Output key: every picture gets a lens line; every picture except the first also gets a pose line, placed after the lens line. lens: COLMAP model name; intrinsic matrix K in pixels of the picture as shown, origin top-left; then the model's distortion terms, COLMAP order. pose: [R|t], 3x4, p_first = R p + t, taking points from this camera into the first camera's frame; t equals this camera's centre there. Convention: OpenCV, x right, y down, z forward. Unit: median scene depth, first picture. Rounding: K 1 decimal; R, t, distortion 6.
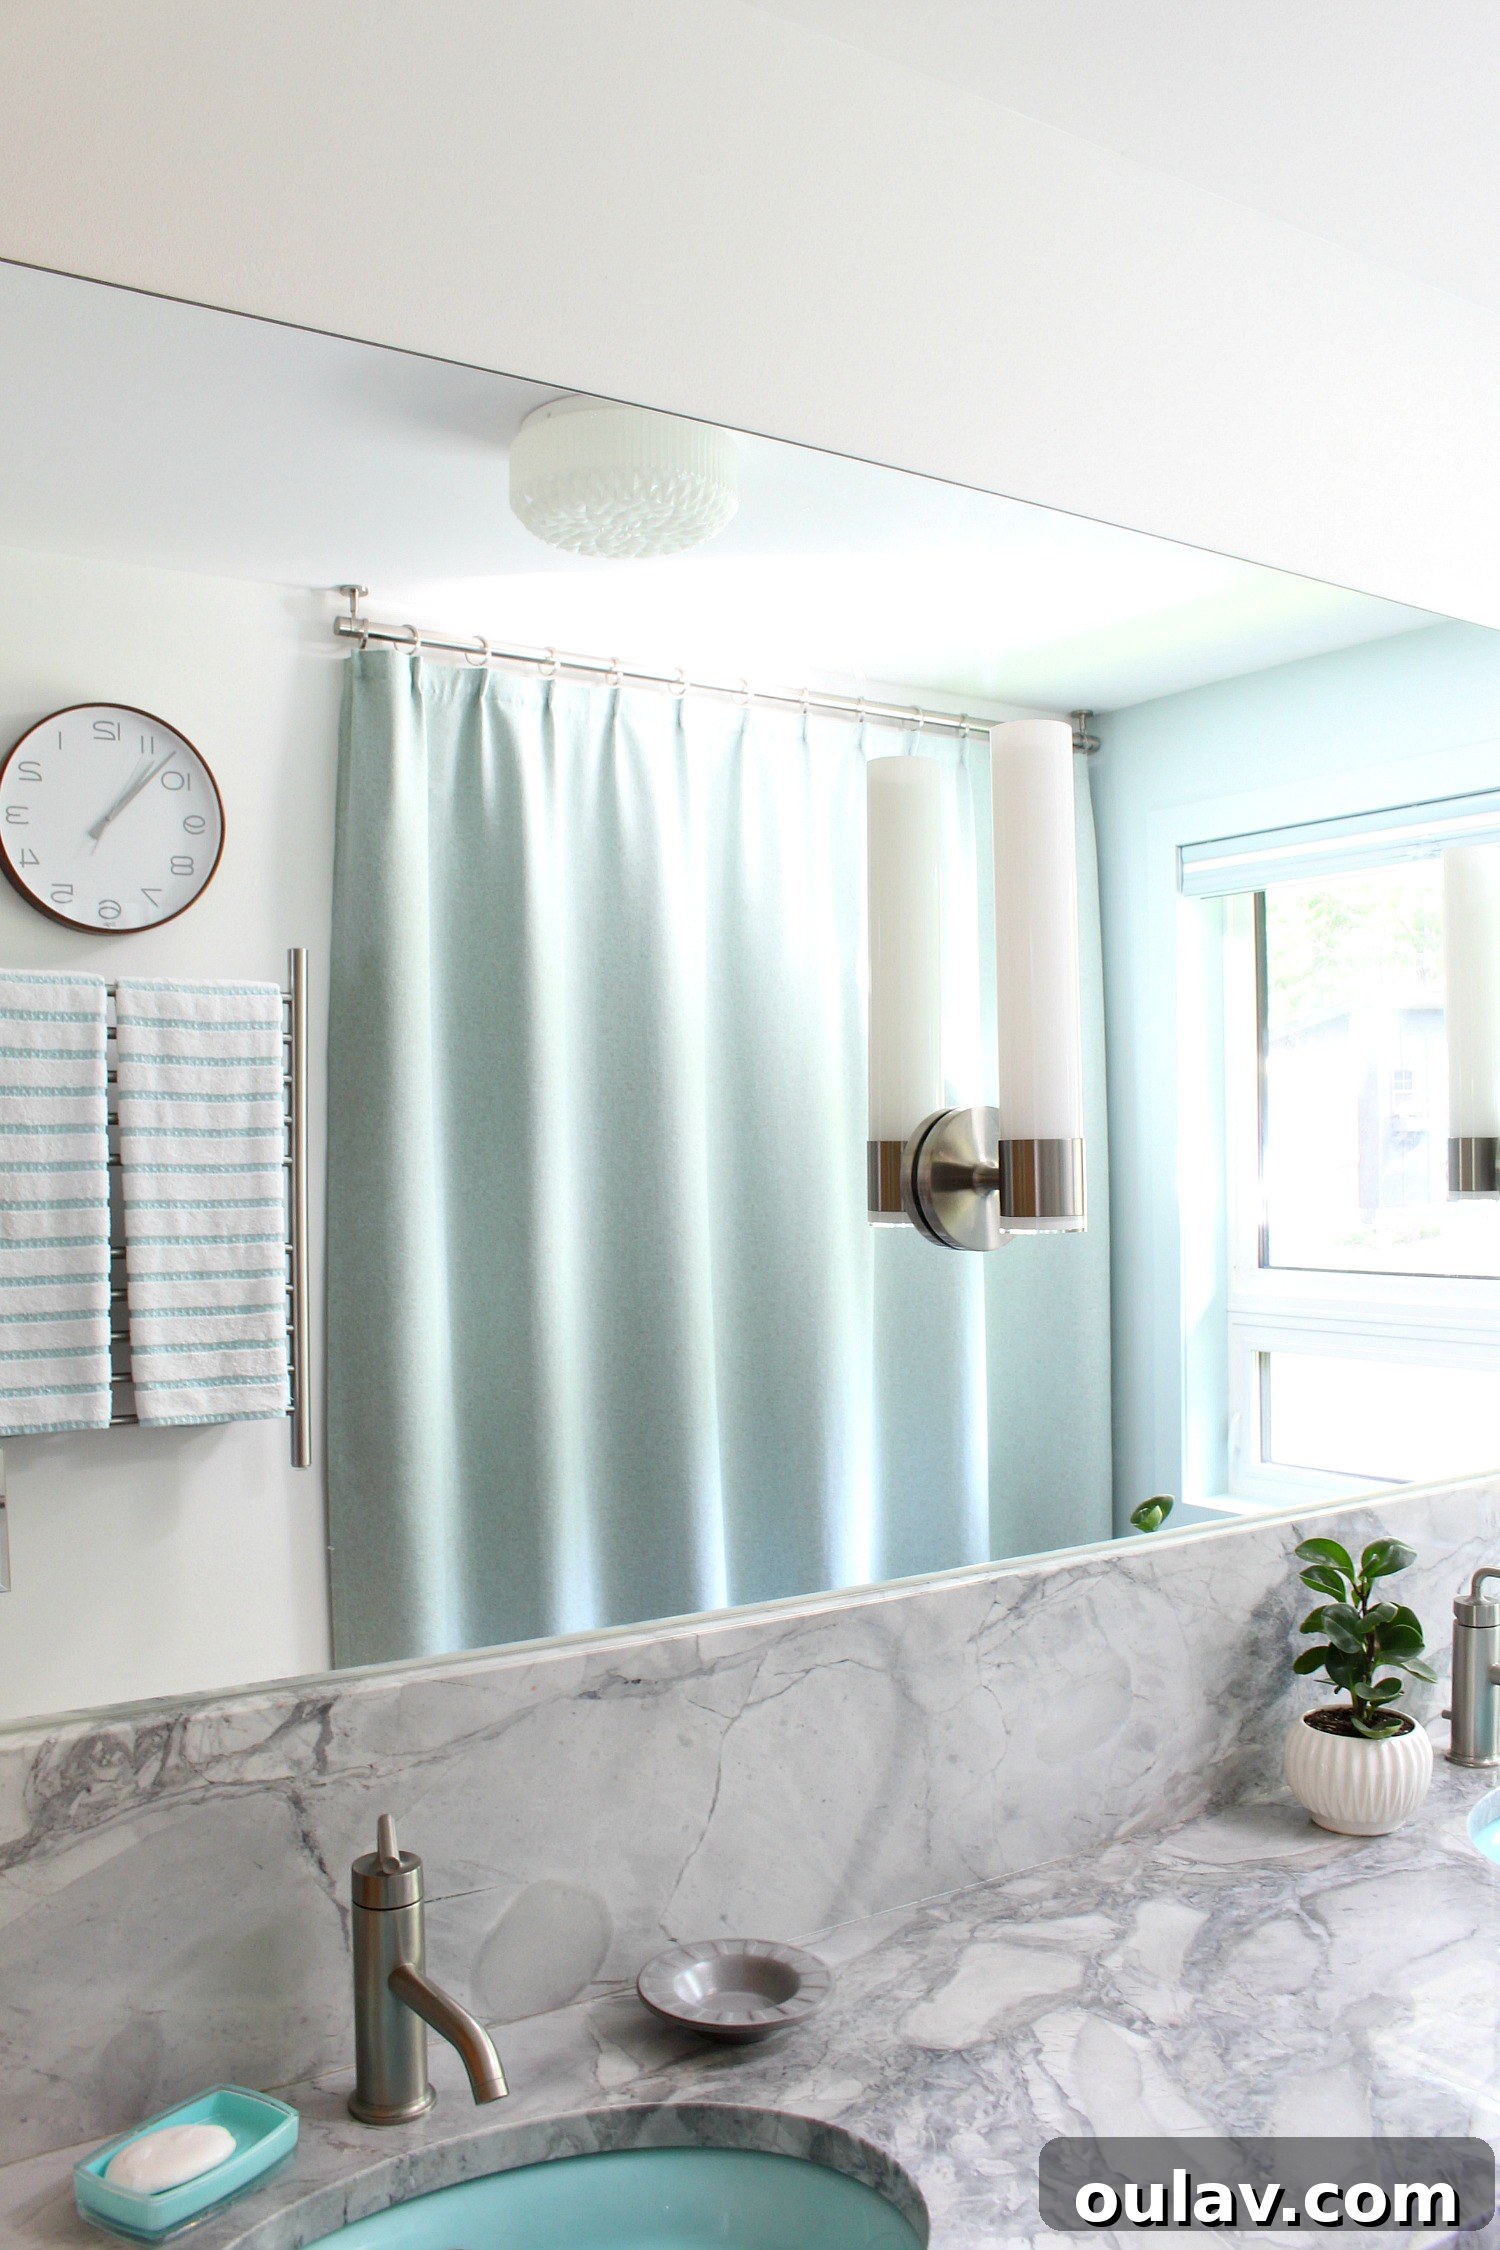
lens RADIAL K [[1883.1, 0, 763.8], [0, 1883.1, 1139.9], [0, 0, 1]] dist [-0.142035, 0.097152]
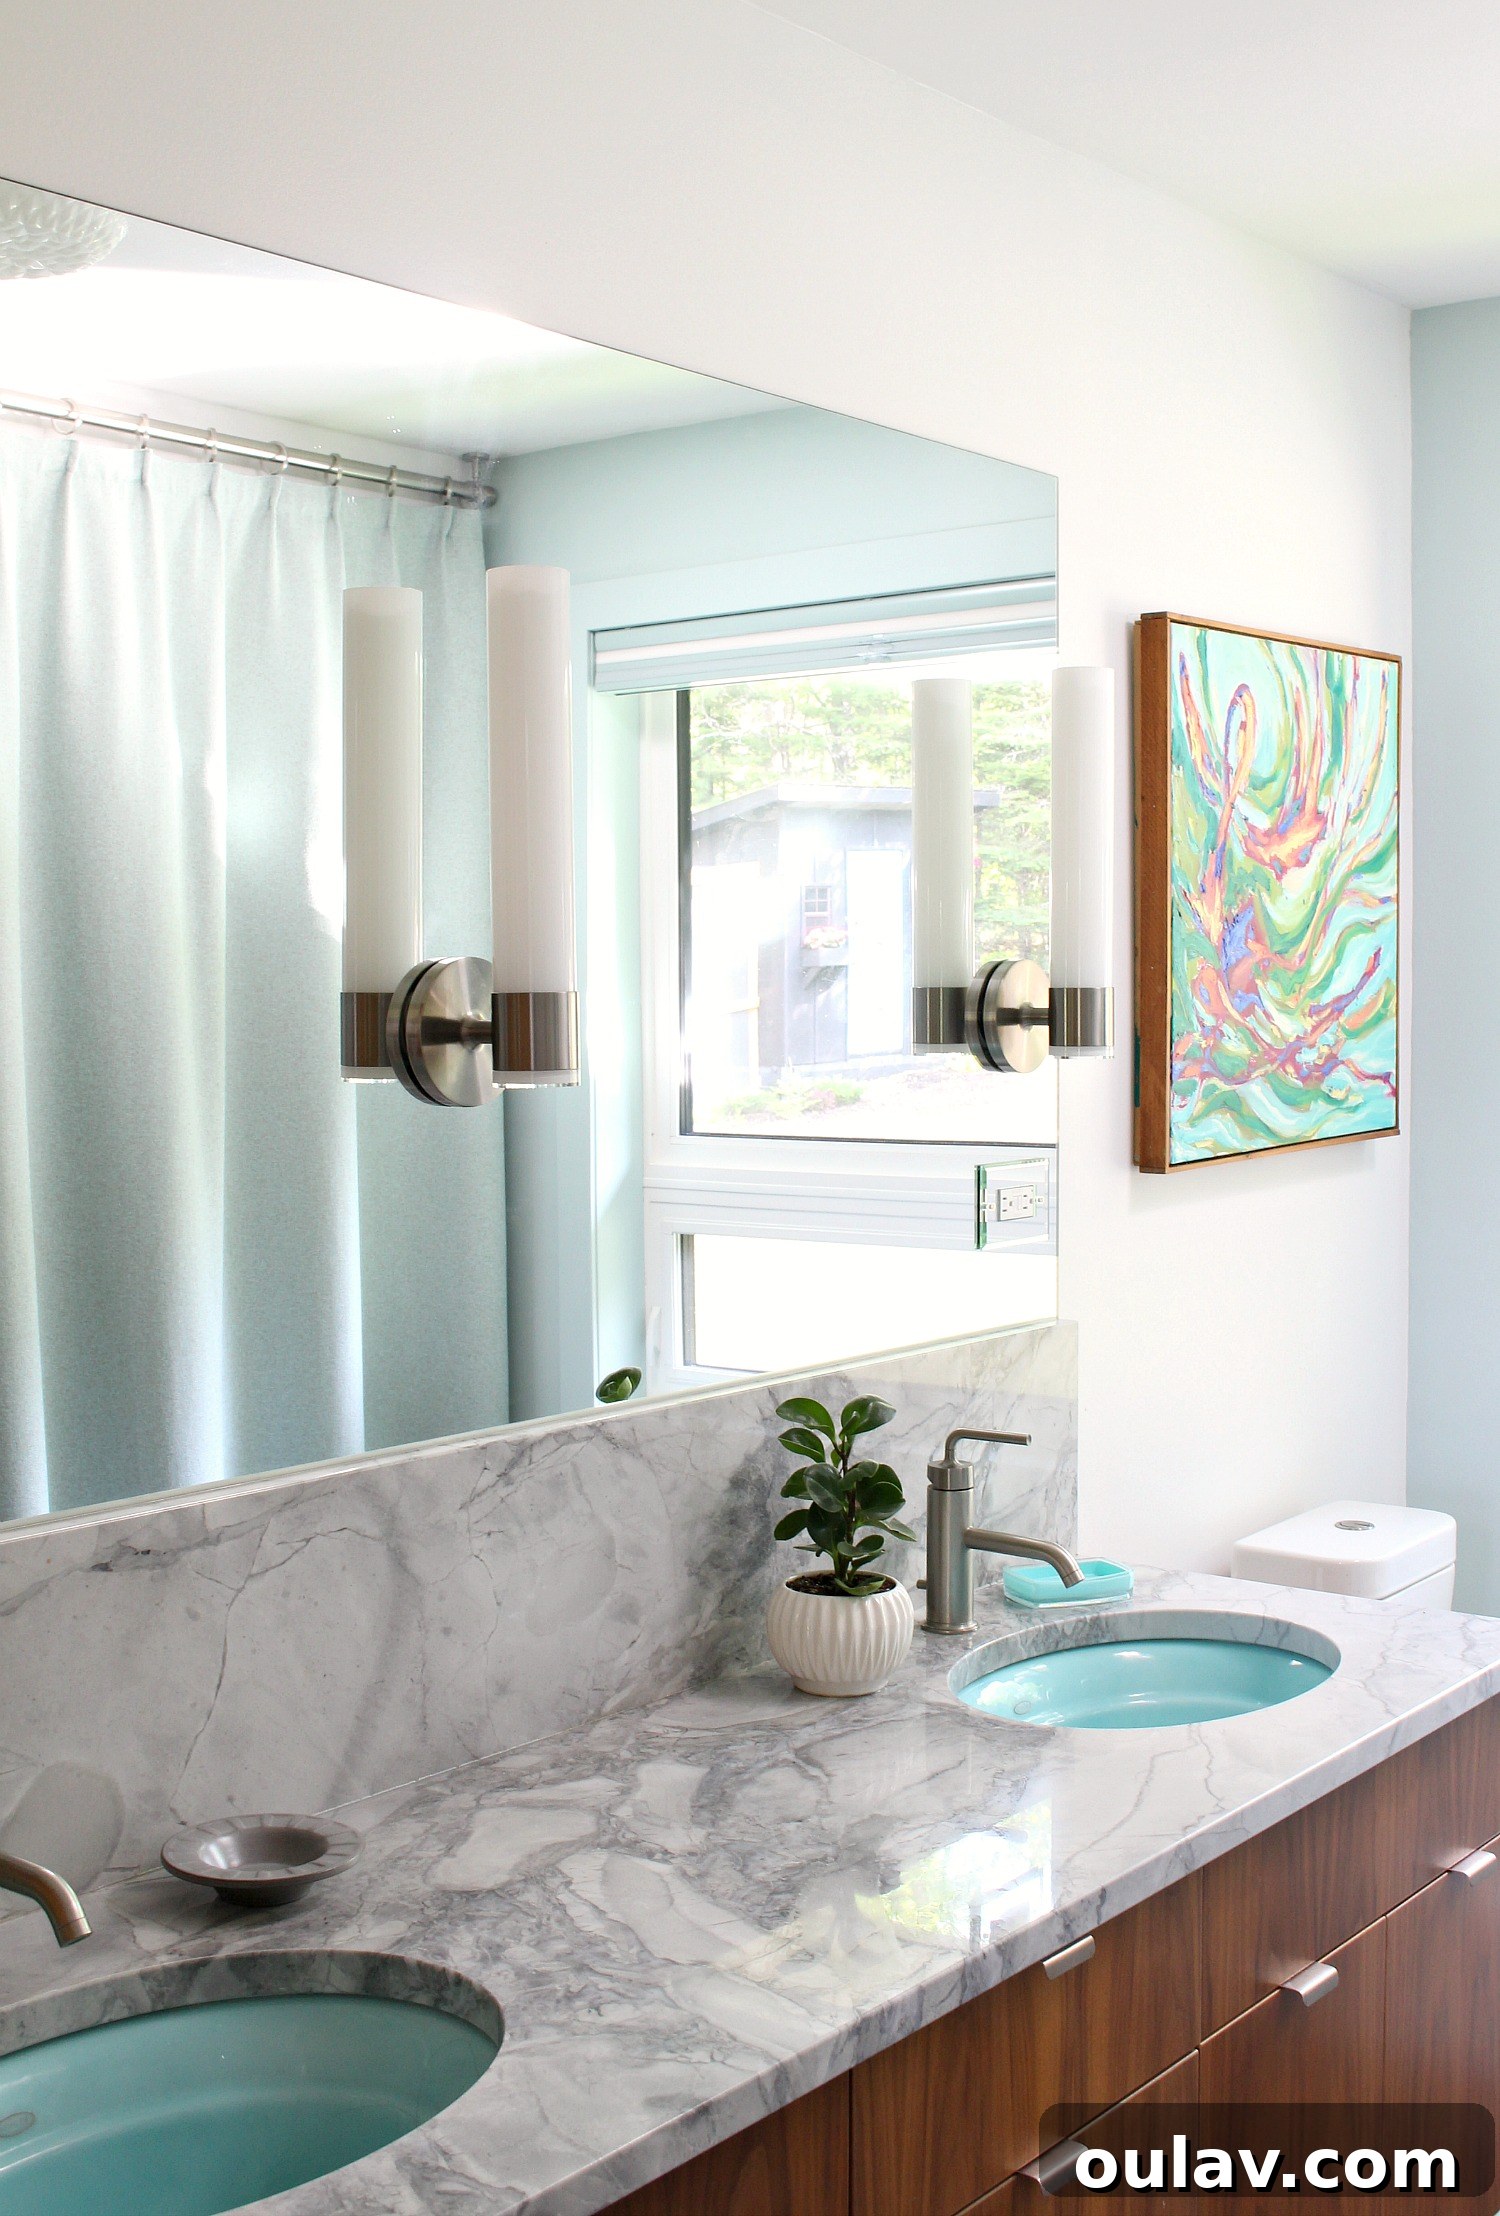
lens RADIAL K [[2609.6, 0, 799.5], [0, 2609.6, 1054.4], [0, 0, 1]] dist [-0.078406, 0.000000]
pose [[0.946471, -0.003763, 0.322768, -0.151971], [-0.006309, 0.999525, 0.030155, -0.008975], [-0.322729, -0.030577, 0.945998, -0.316382]]
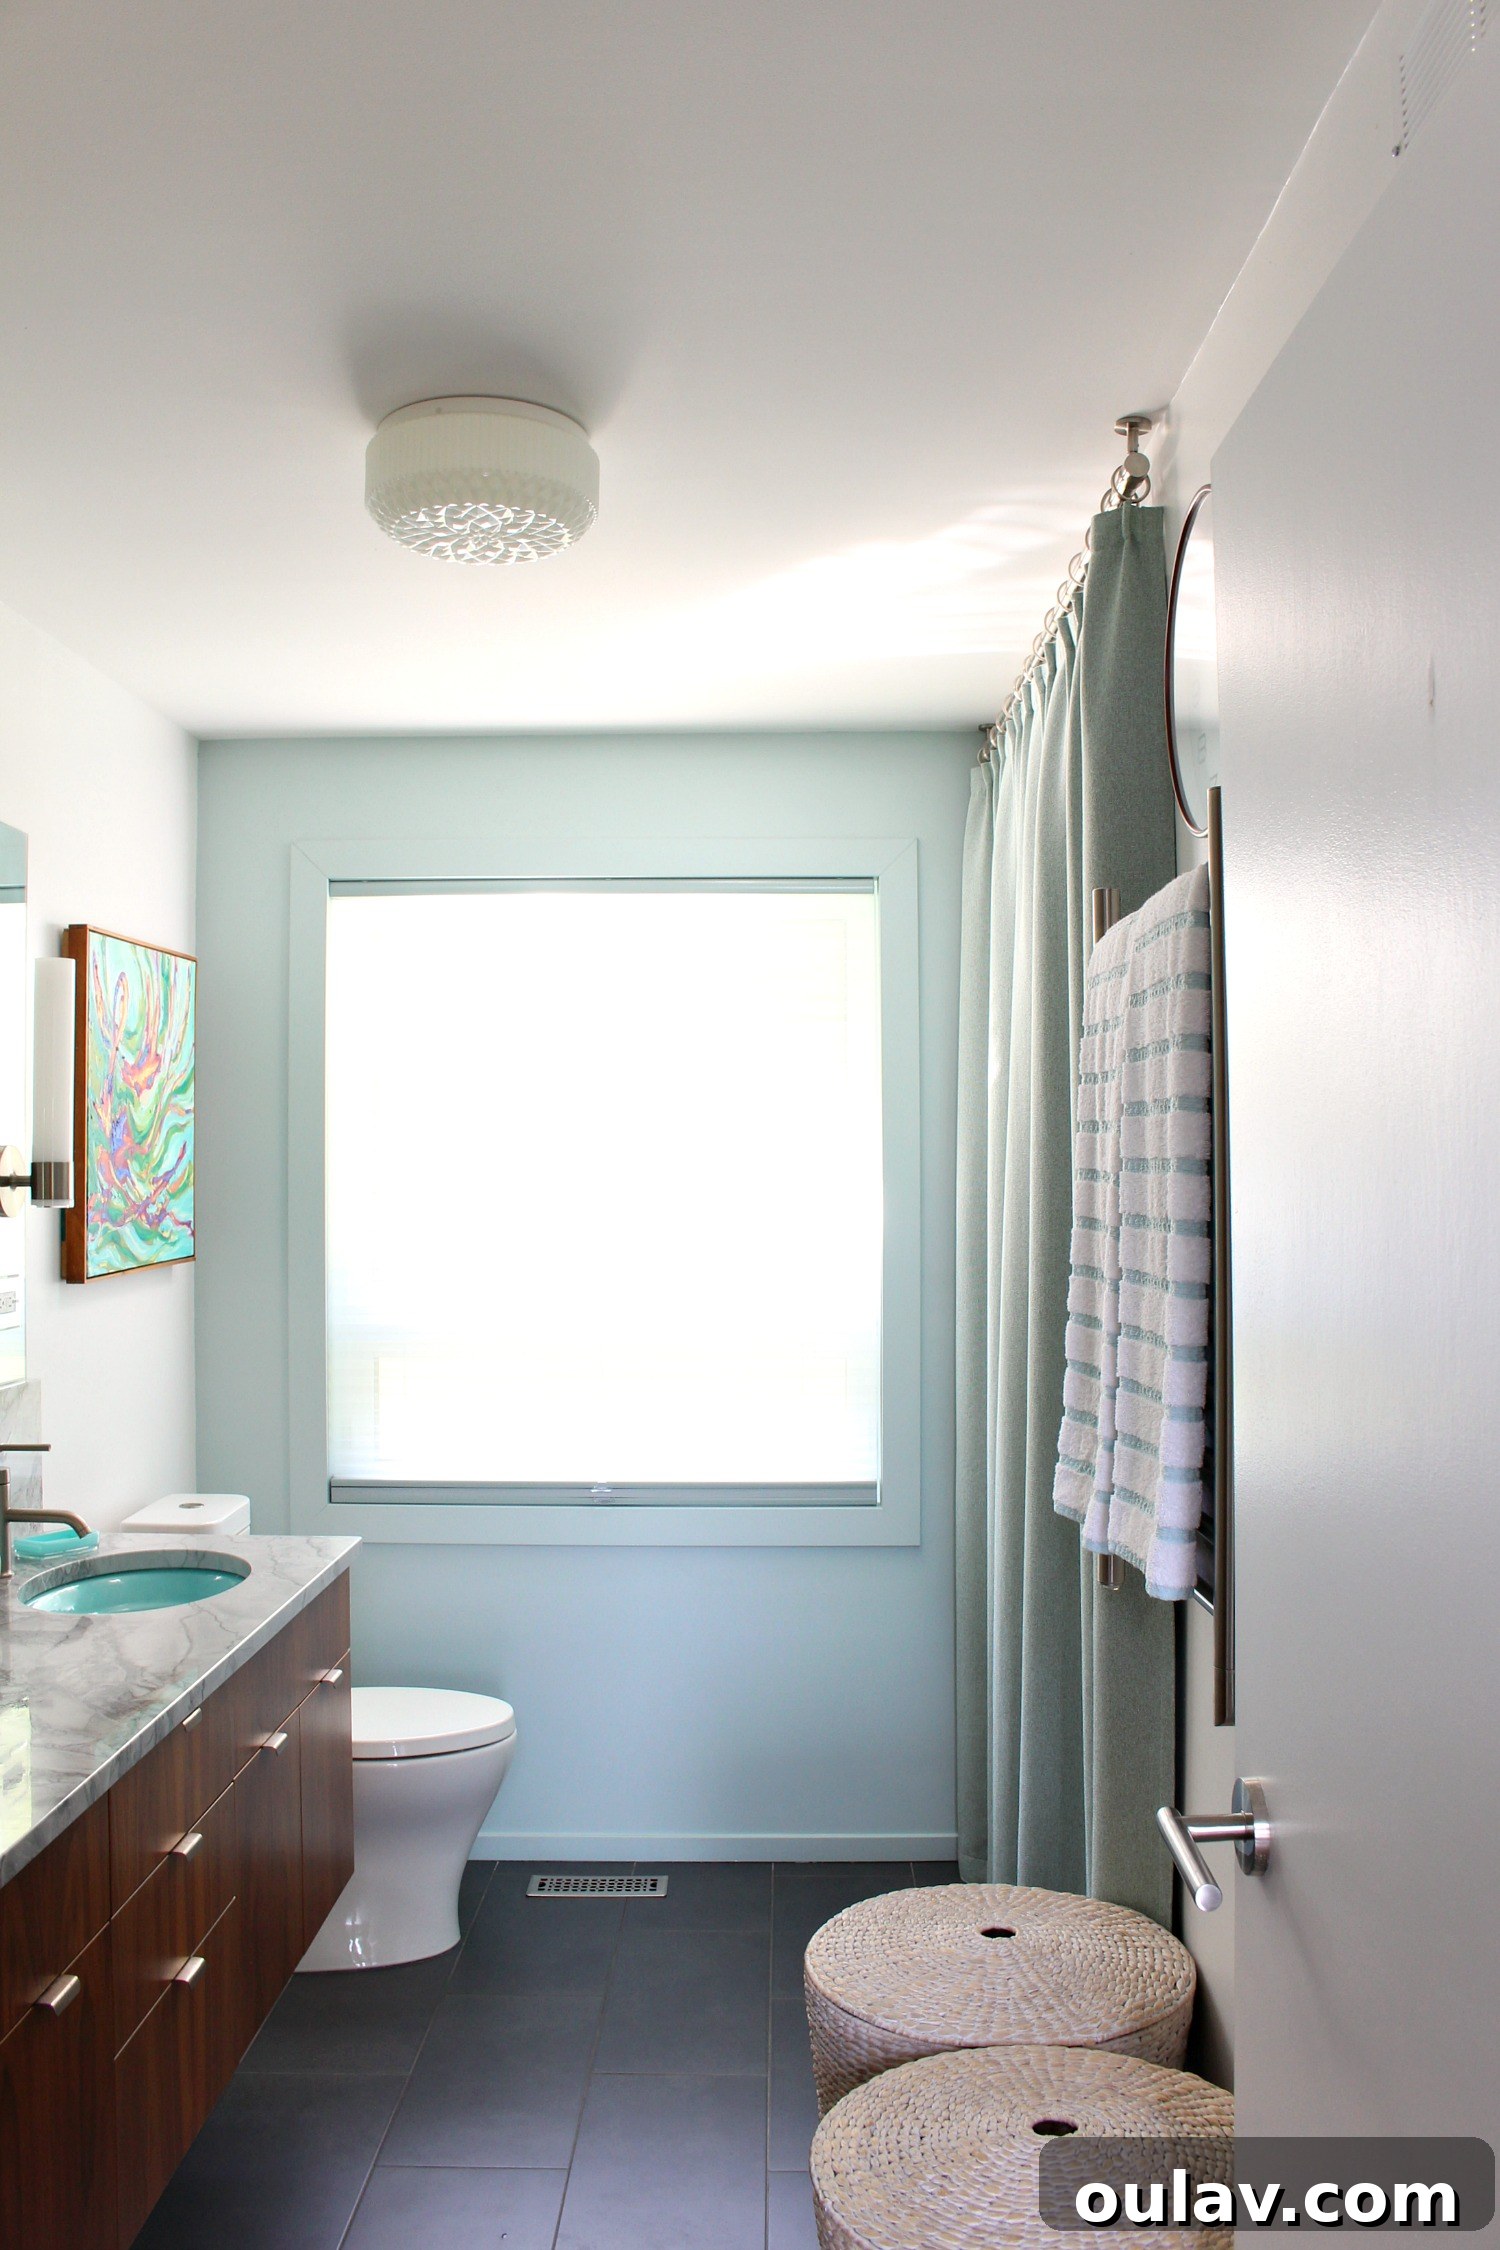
lens RADIAL K [[1883.1, 0, 763.6], [0, 1883.1, 1143.2], [0, 0, 1]] dist [-0.142035, 0.097152]
pose [[0.567552, 0.019551, 0.823106, -0.567552], [-0.003300, 0.999764, -0.021473, 0.016230], [-0.823331, 0.009471, 0.567482, -0.430547]]
